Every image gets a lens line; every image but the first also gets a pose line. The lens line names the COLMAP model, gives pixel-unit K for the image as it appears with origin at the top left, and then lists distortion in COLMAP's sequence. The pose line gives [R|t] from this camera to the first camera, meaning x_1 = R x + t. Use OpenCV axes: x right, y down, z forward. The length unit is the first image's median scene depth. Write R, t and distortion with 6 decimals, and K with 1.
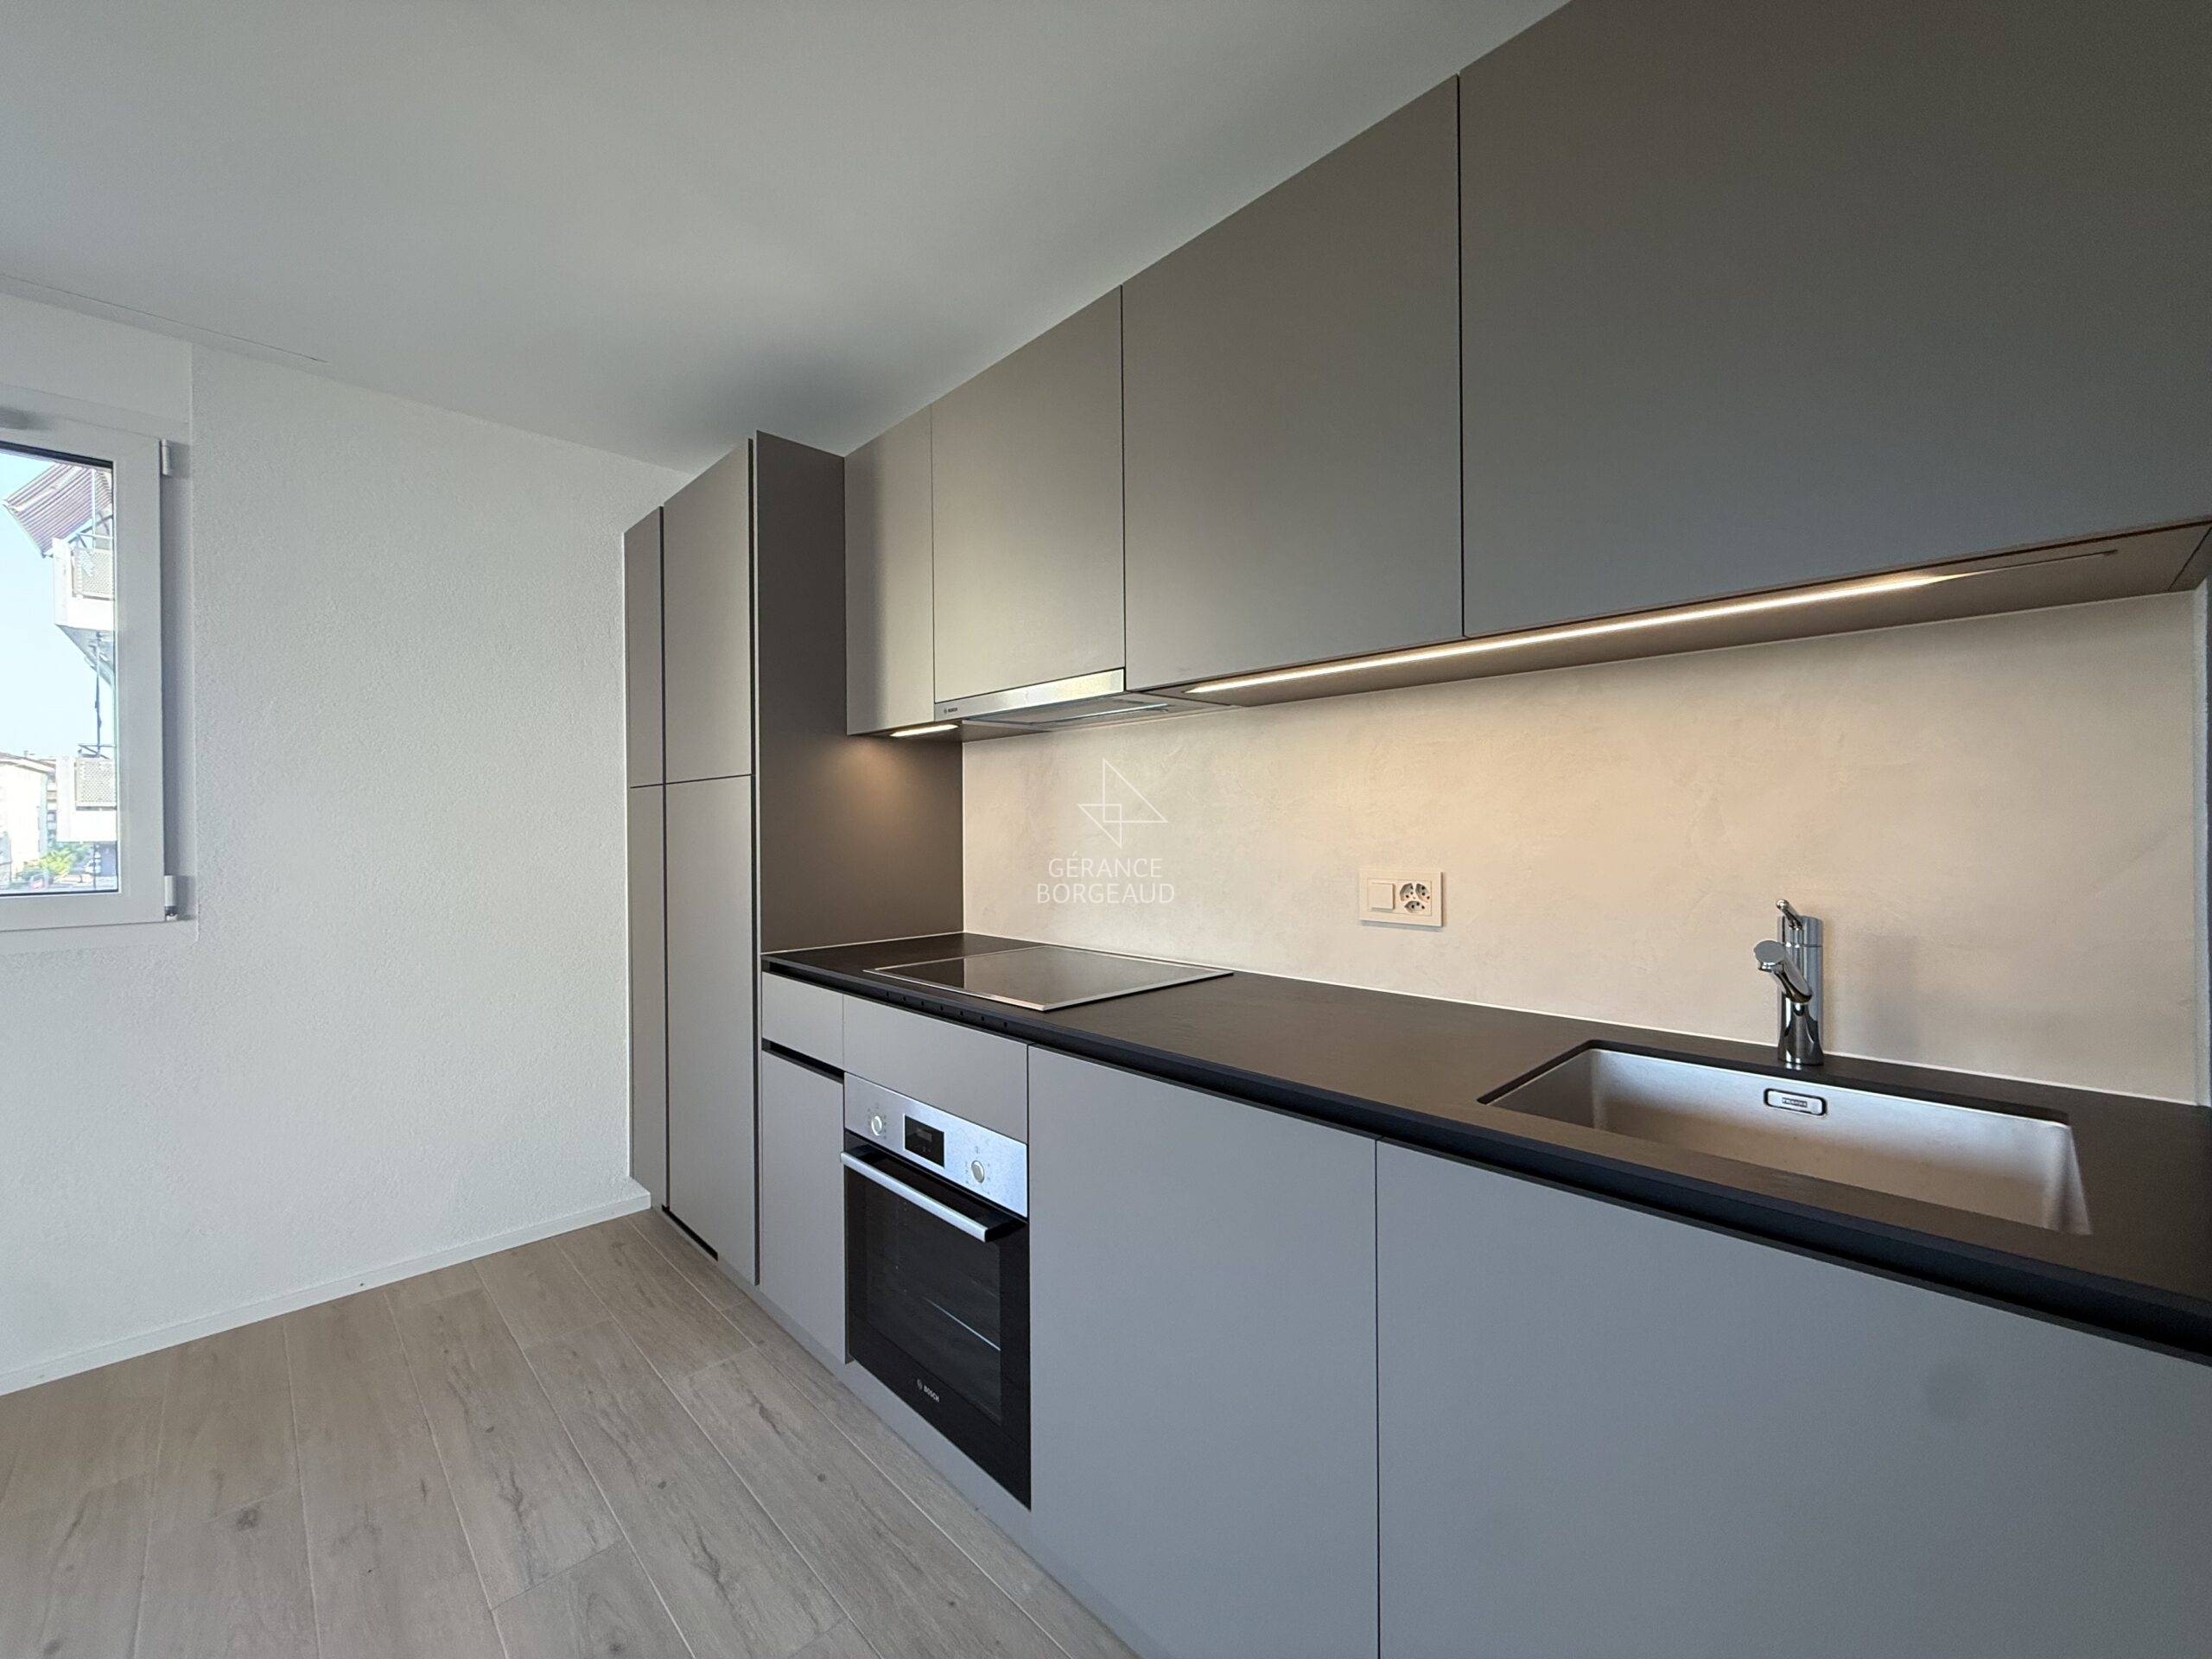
lens RADIAL K [[886.0, 0, 1102.3], [0, 886.0, 823.3], [0, 0, 1]] dist [0.001770, 0.000083]
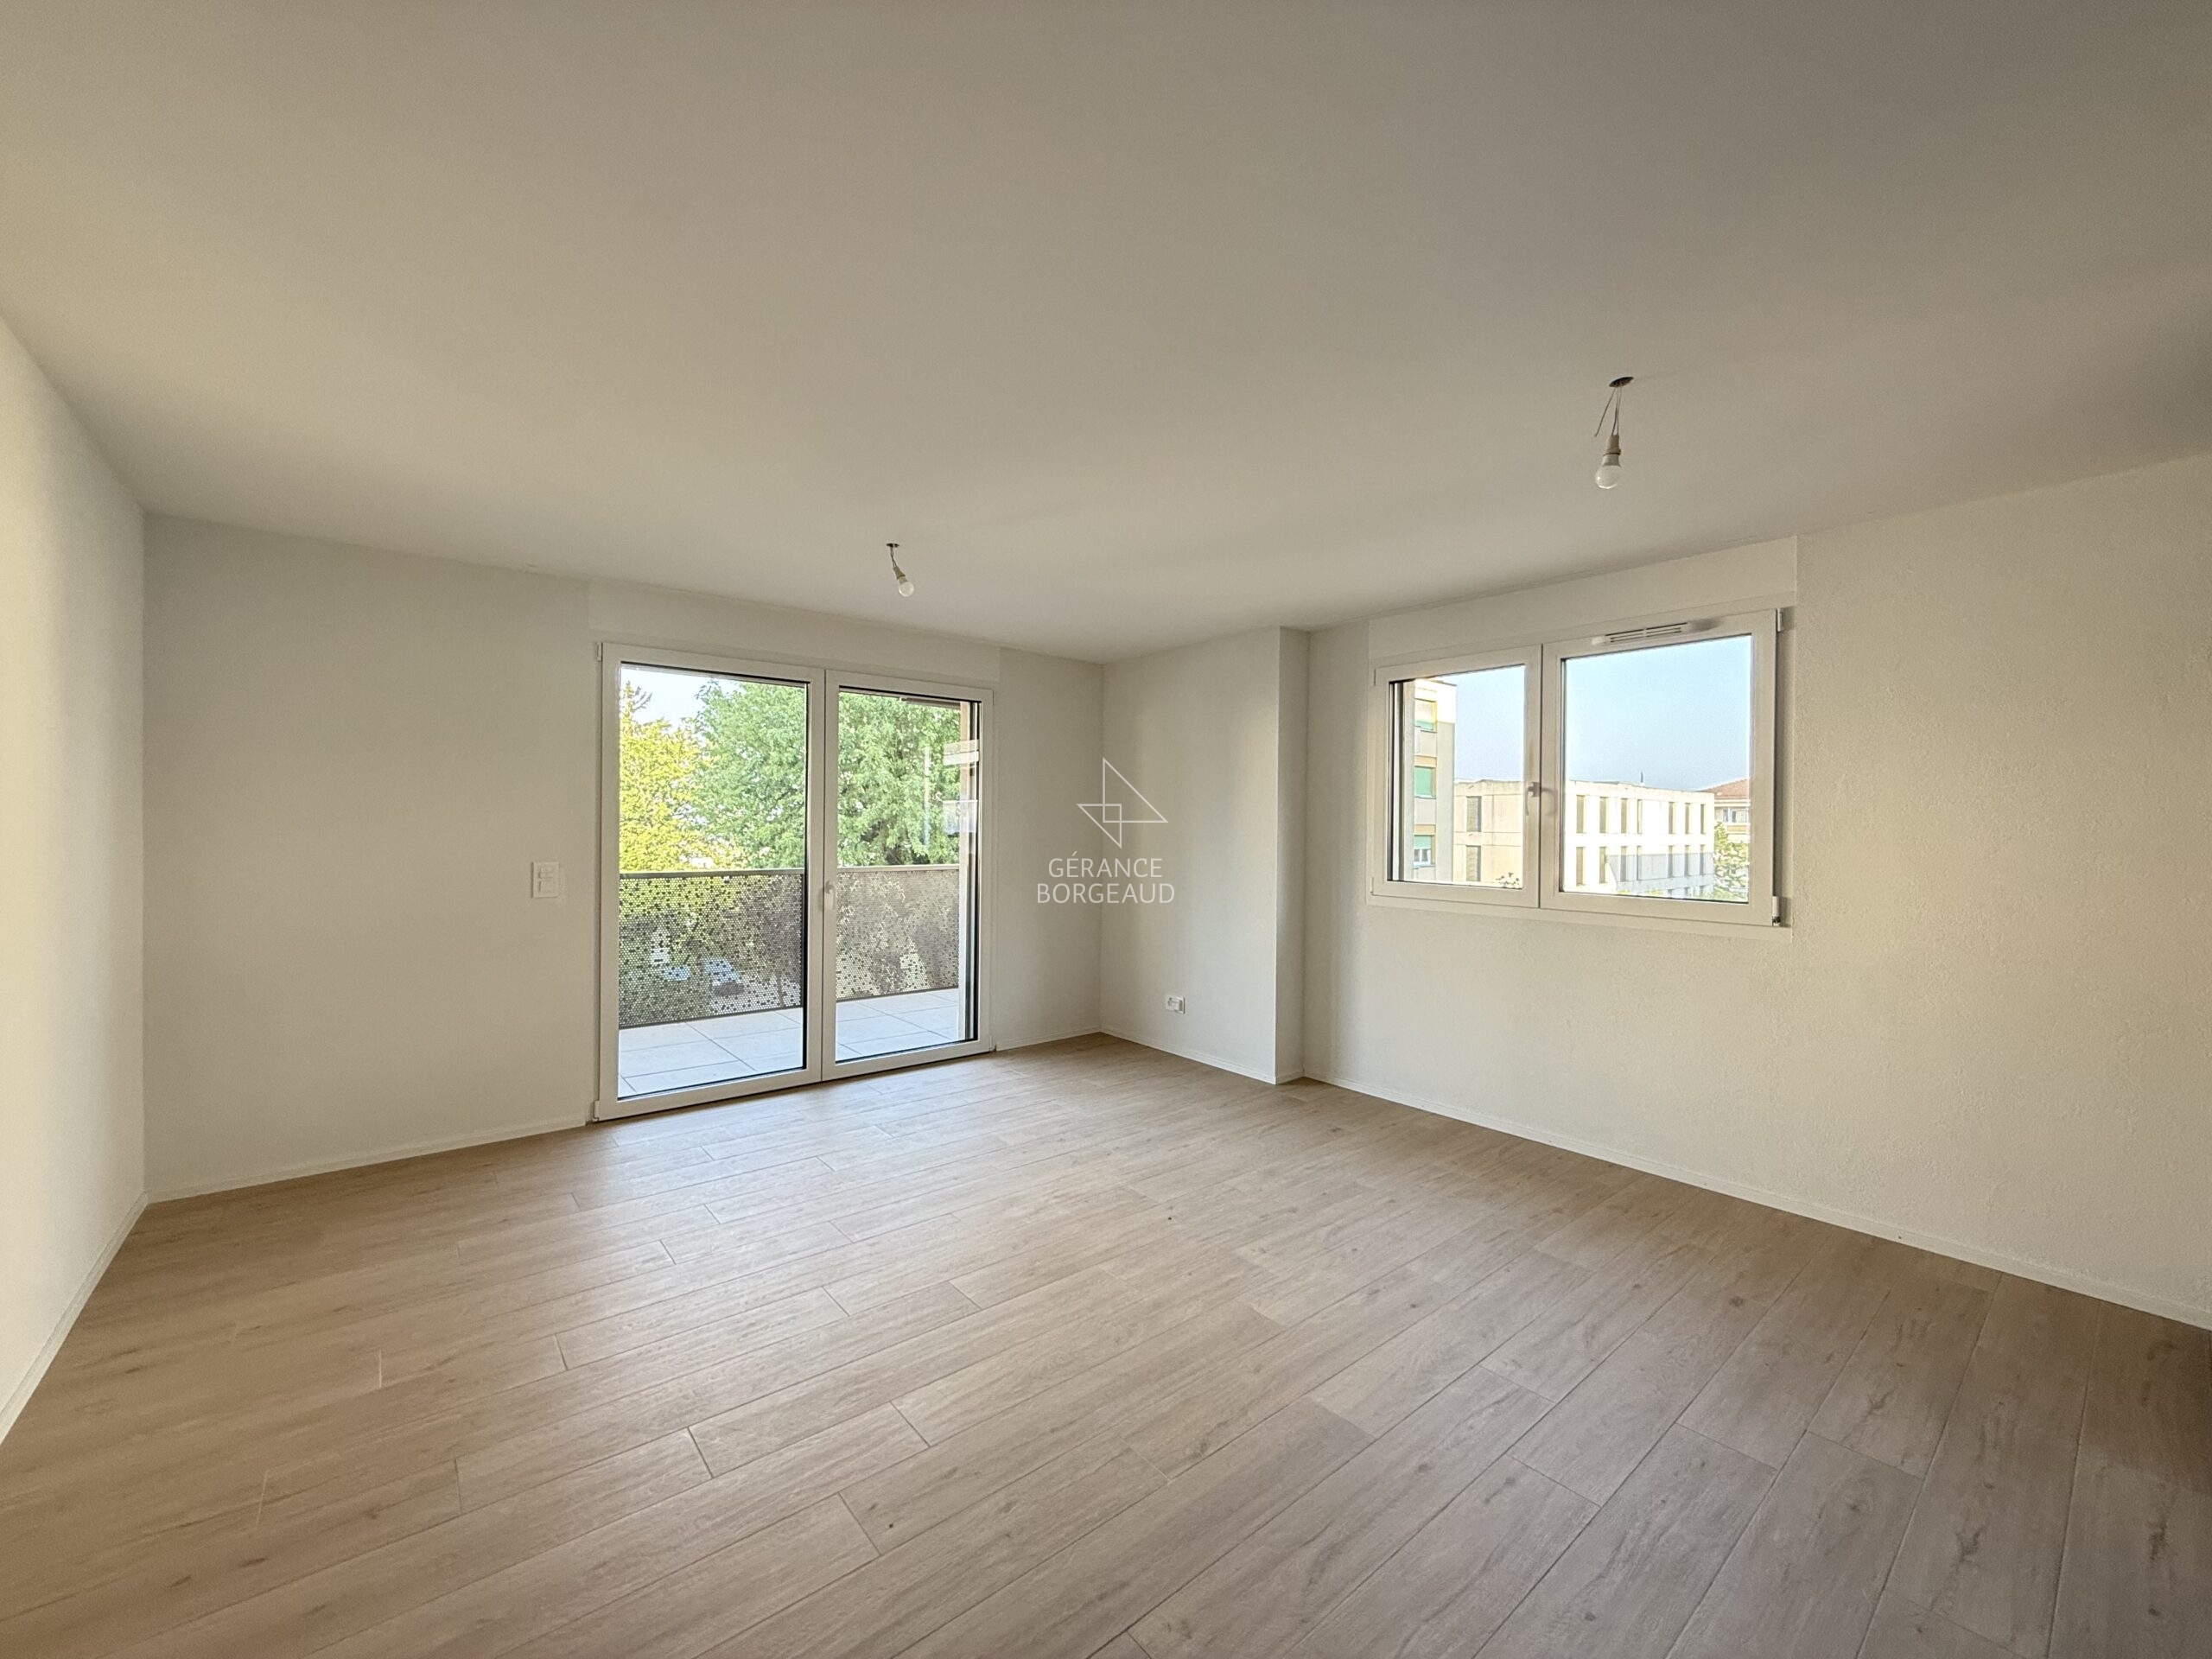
lens RADIAL K [[886.0, 0, 1113.8], [0, 886.0, 830.3], [0, 0, 1]] dist [0.001770, 0.000083]
pose [[-0.074489, 0.008924, -0.997182, 0.540032], [-0.013364, 0.999861, 0.009947, -0.053627], [0.997132, 0.014068, -0.074360, -0.013602]]
